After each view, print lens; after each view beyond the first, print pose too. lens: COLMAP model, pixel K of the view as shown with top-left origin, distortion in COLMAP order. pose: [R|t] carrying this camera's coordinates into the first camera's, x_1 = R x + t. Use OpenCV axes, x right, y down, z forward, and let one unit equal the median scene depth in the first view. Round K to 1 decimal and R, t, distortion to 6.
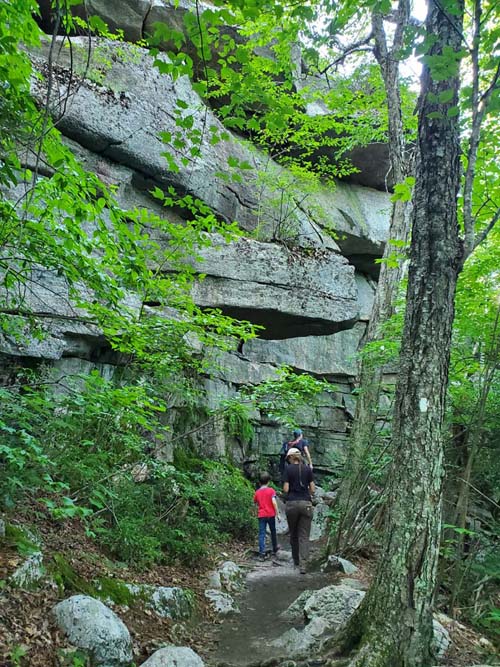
lens RADIAL K [[552.3, 0, 250.0], [0, 552.3, 333.5], [0, 0, 1]] dist [0.093205, -0.145429]
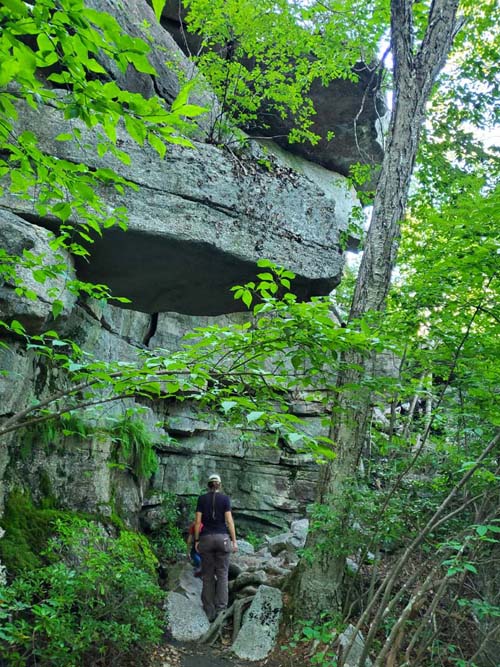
lens RADIAL K [[552.3, 0, 250.0], [0, 552.3, 333.5], [0, 0, 1]] dist [0.093205, -0.145429]
pose [[0.985320, 0.052810, 0.162344, -0.001944], [-0.044070, 0.997403, -0.056973, 0.072729], [-0.164931, 0.048982, 0.985088, 0.408173]]
